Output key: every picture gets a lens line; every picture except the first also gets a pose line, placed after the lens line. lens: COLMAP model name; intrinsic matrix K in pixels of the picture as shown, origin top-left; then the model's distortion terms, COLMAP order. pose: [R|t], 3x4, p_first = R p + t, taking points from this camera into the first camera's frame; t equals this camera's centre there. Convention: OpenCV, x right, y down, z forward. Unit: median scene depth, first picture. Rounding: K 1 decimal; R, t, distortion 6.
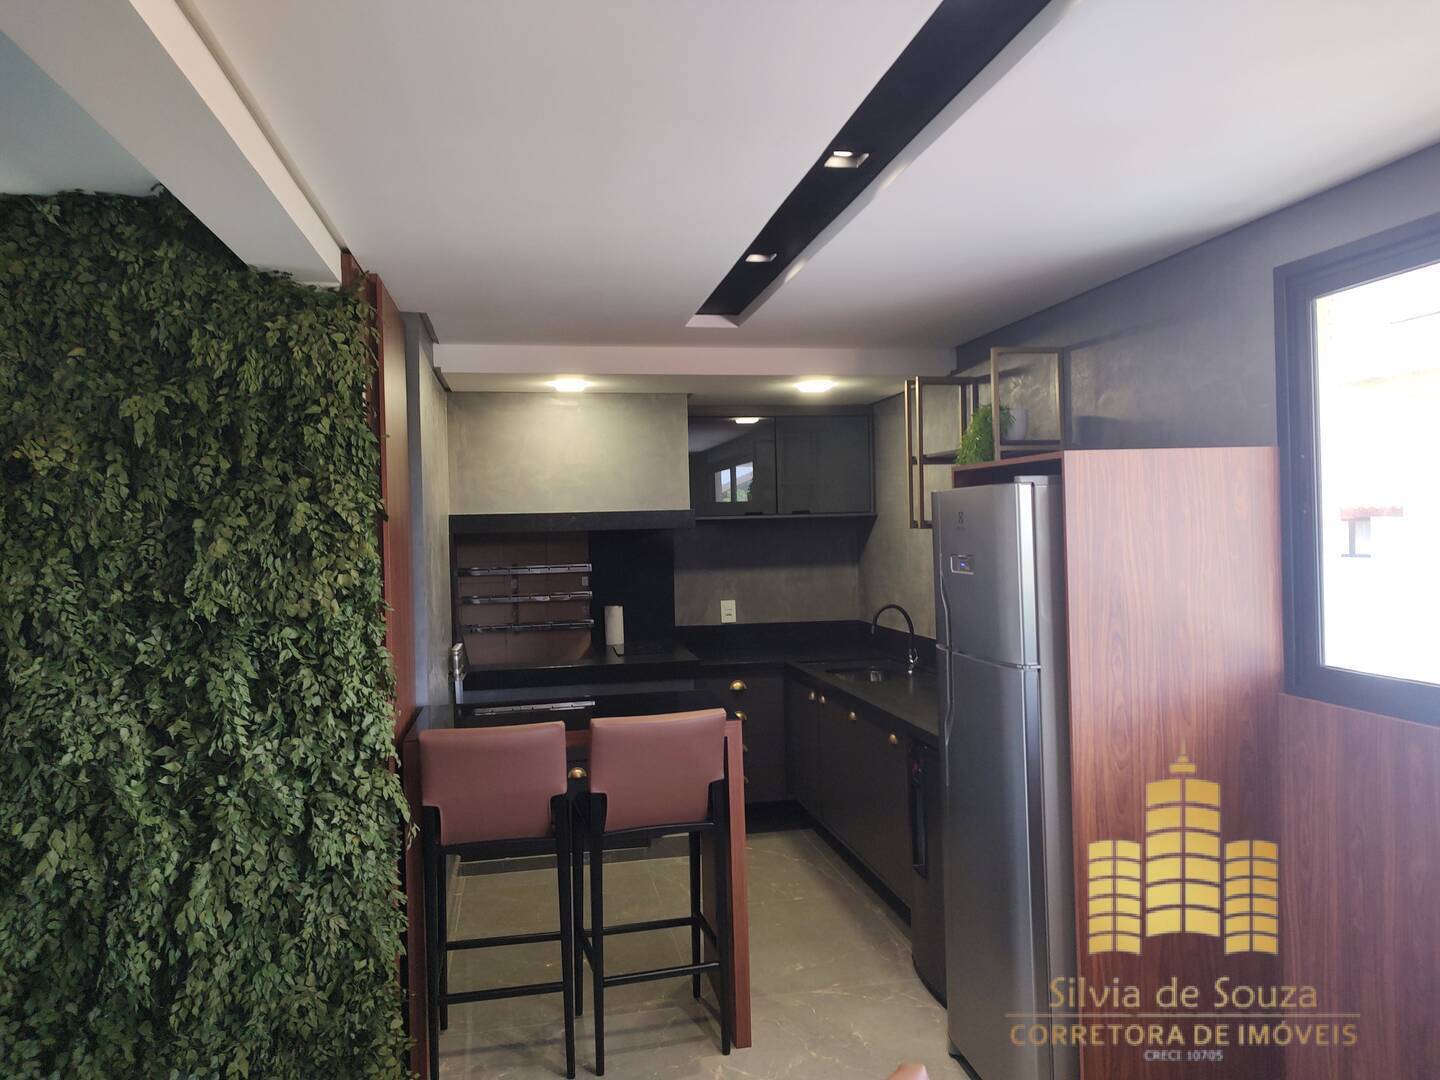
lens RADIAL K [[1026.4, 0, 721.4], [0, 1026.4, 537.3], [0, 0, 1]] dist [0.013557, -0.001540]
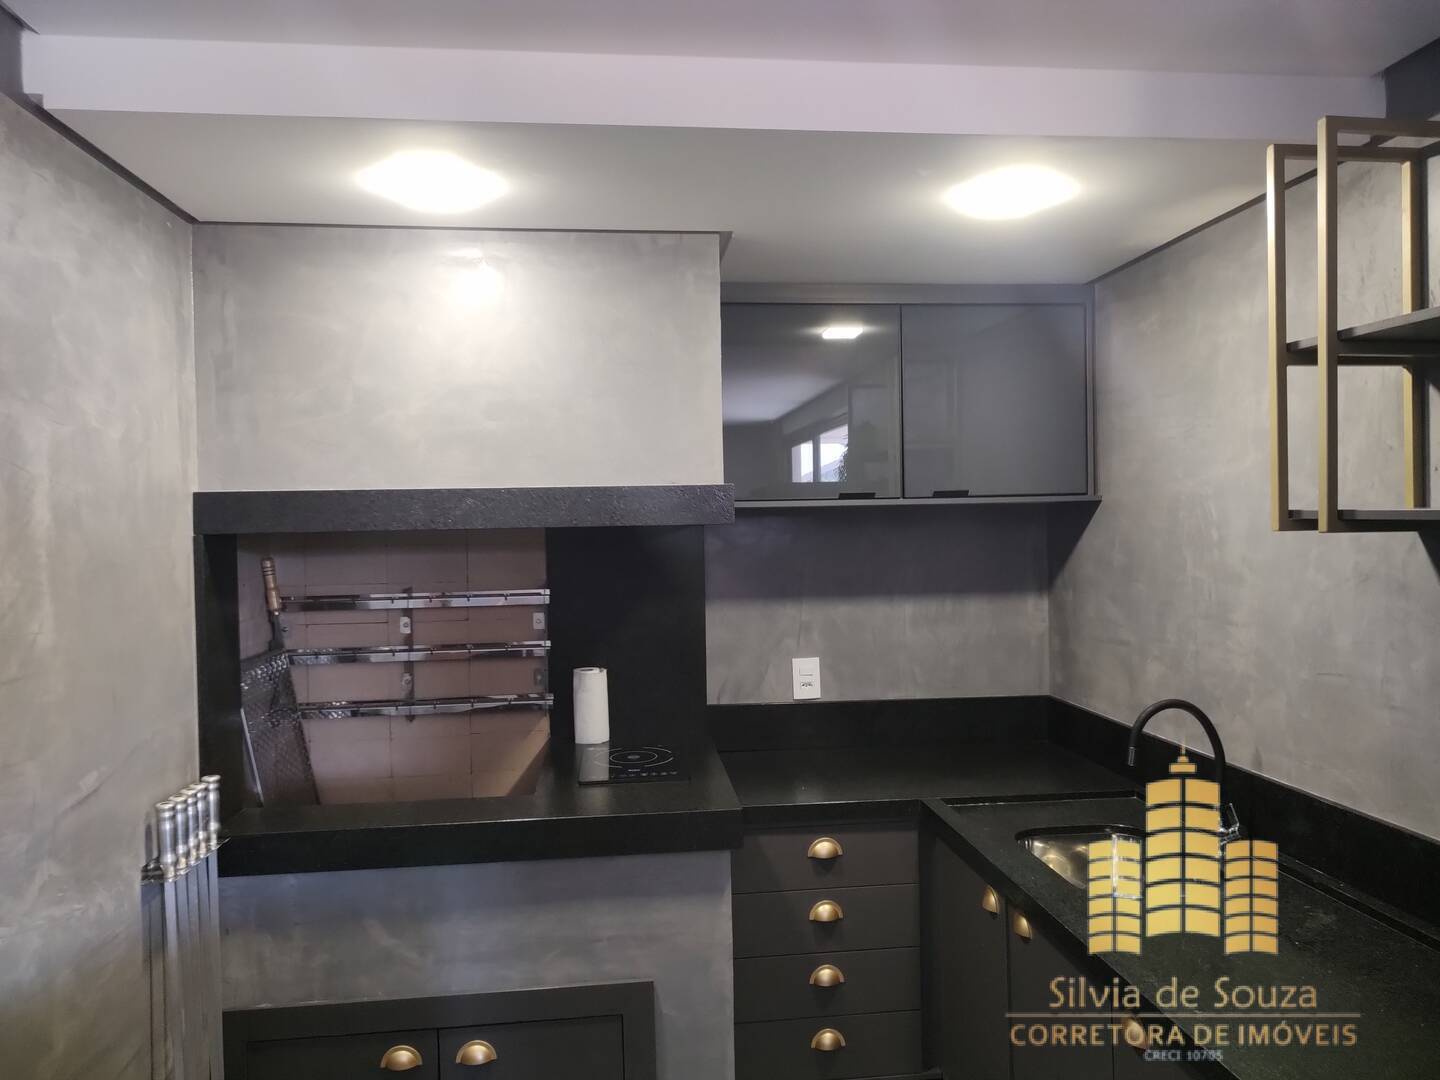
lens RADIAL K [[1026.4, 0, 722.7], [0, 1026.4, 541.9], [0, 0, 1]] dist [0.013557, -0.001540]
pose [[0.996821, 0.006973, -0.079374, 0.005465], [-0.006154, 0.999925, 0.010560, -0.005313], [0.079441, -0.010038, 0.996789, 0.478182]]
